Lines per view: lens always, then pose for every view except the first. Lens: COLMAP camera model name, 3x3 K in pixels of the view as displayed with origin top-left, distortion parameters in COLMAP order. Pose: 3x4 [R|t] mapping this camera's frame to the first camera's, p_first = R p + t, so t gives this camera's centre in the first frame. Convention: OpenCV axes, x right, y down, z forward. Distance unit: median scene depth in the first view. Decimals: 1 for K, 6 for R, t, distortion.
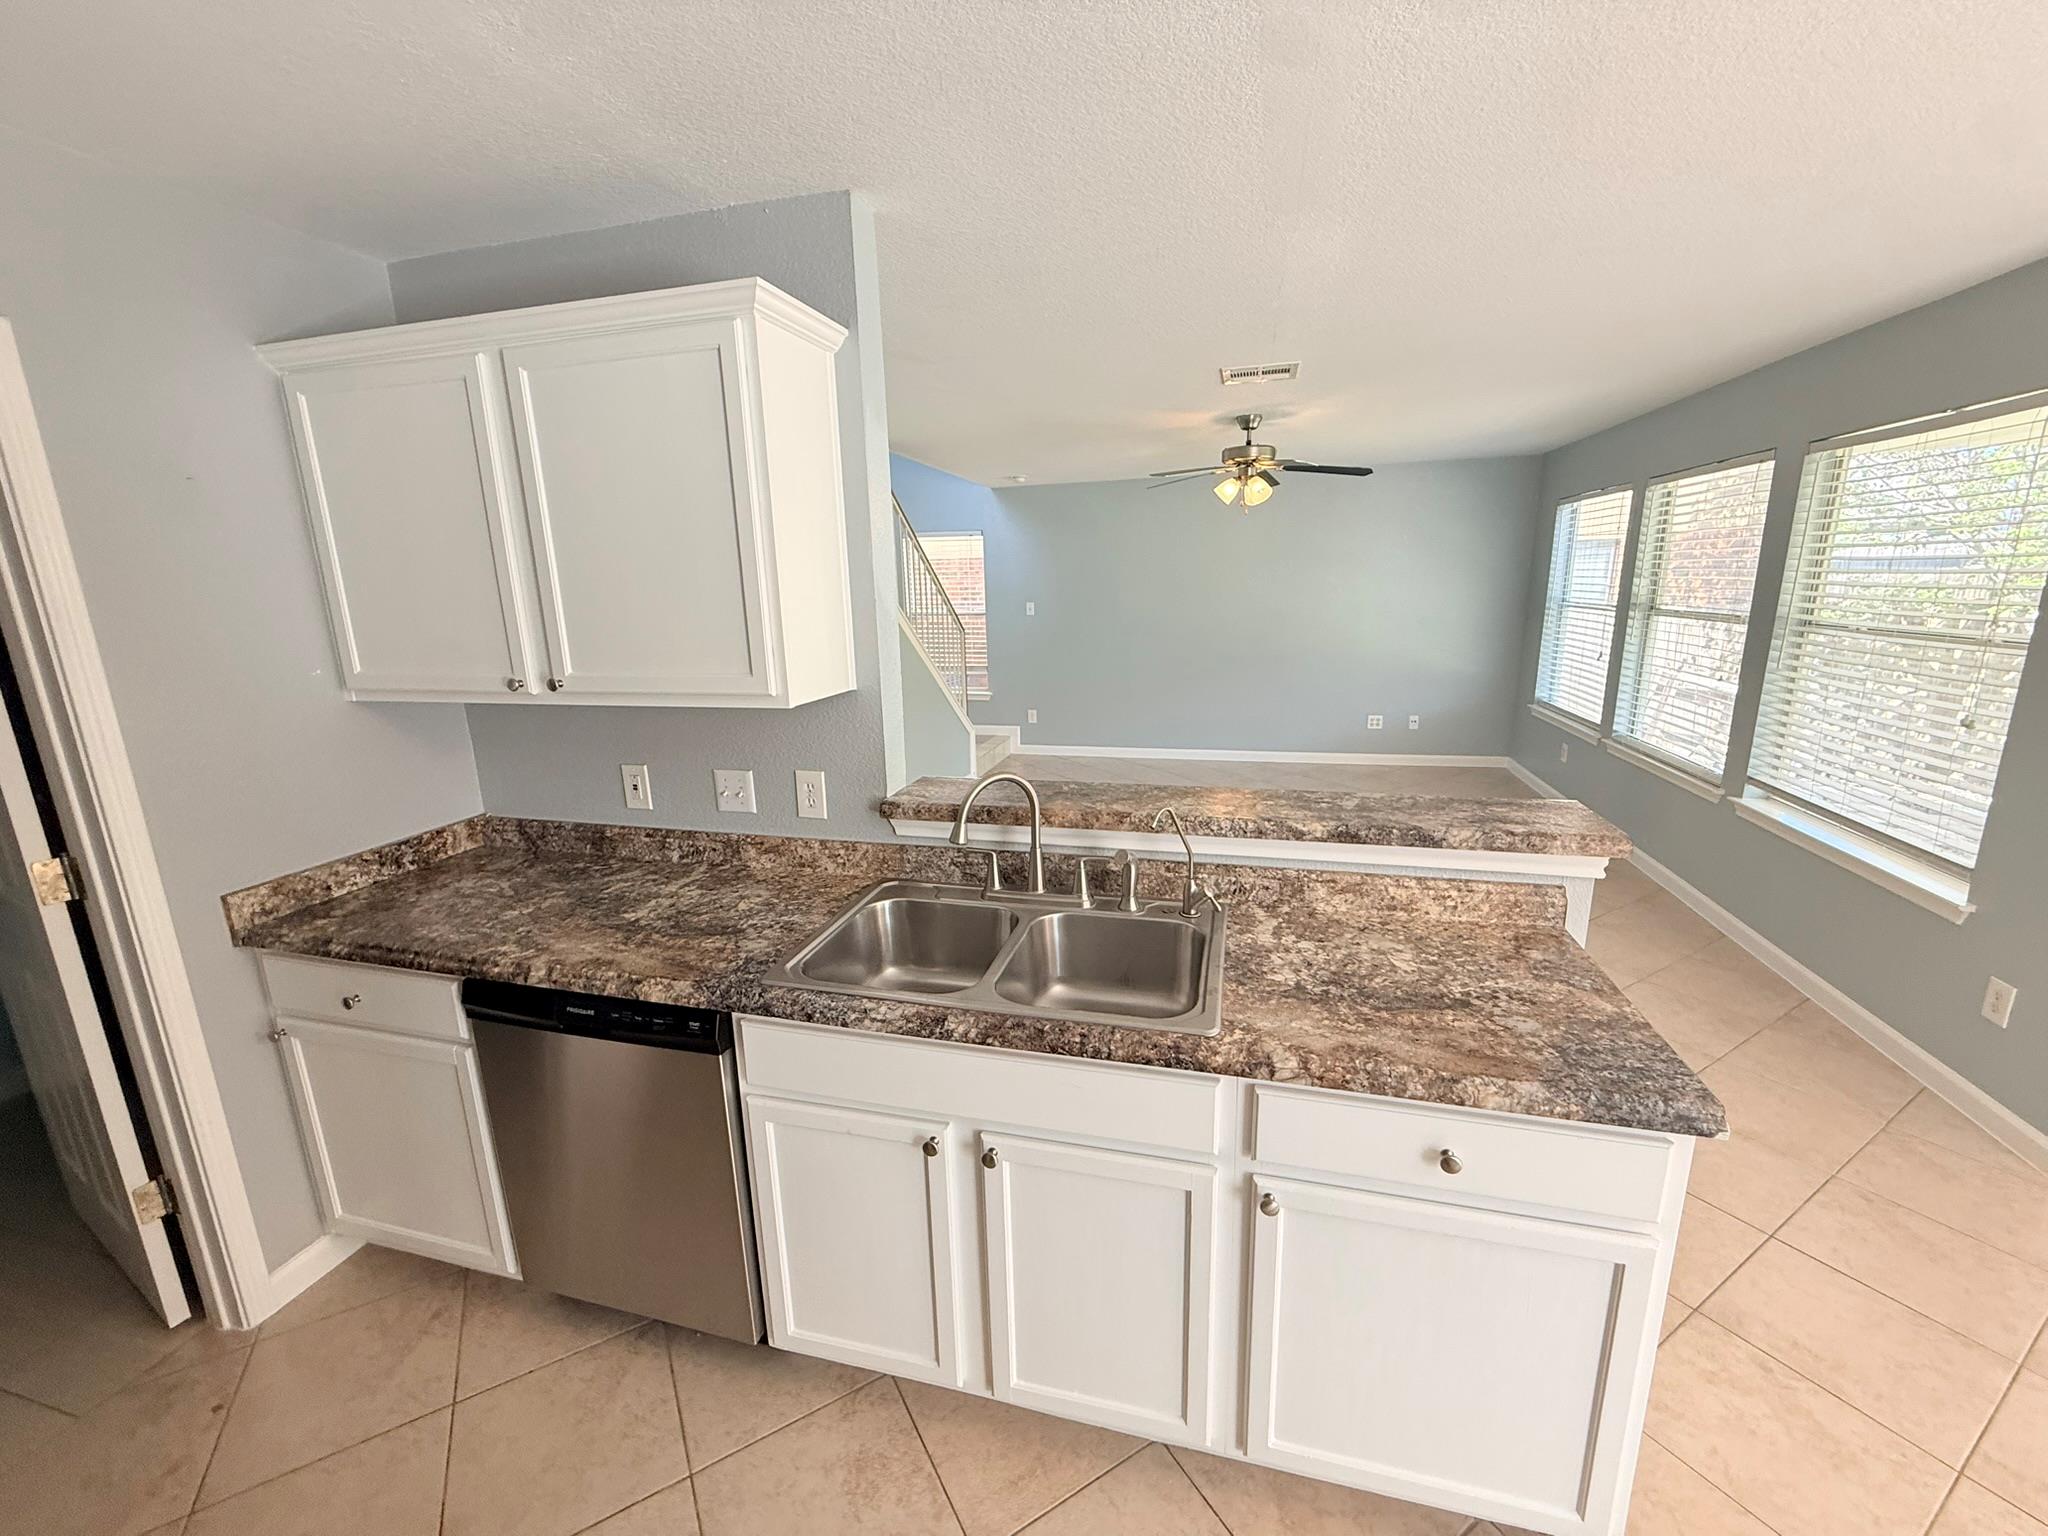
lens RADIAL K [[818.9, 0, 1020.8], [0, 818.9, 767.9], [0, 0, 1]] dist [0.001645, -0.000692]
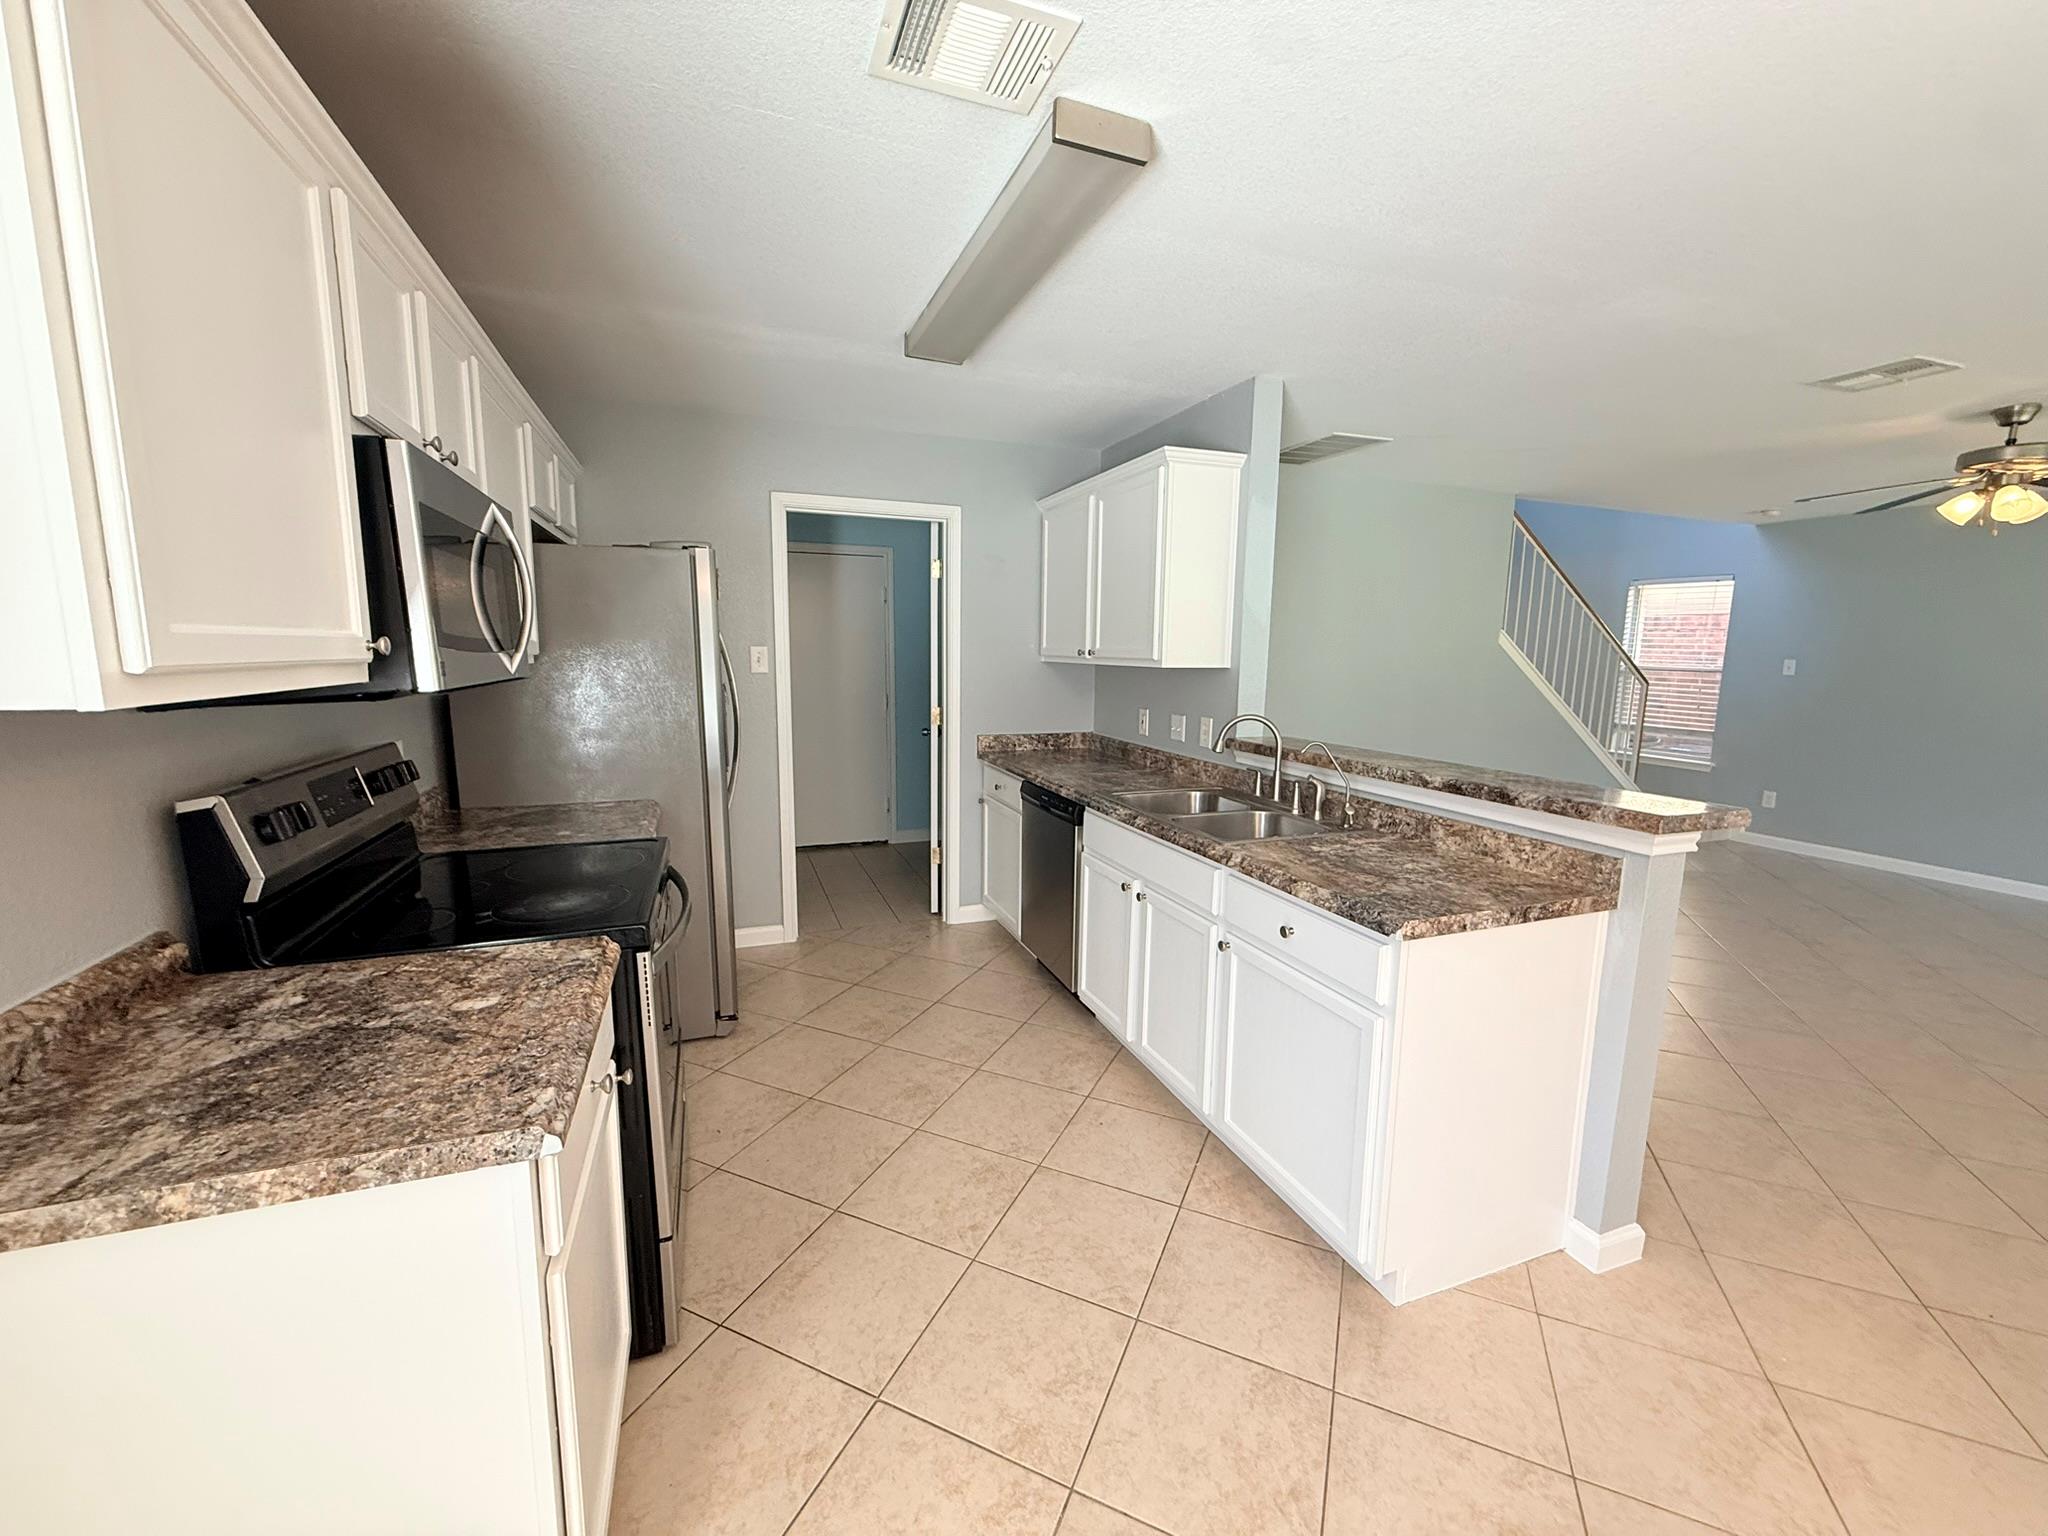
lens RADIAL K [[818.9, 0, 1020.8], [0, 818.9, 767.9], [0, 0, 1]] dist [0.001645, -0.000692]
pose [[0.583062, 0.150105, -0.798441, 0.946459], [-0.207103, 0.977776, 0.032582, 0.139868], [0.785587, 0.146362, 0.601191, -0.287538]]
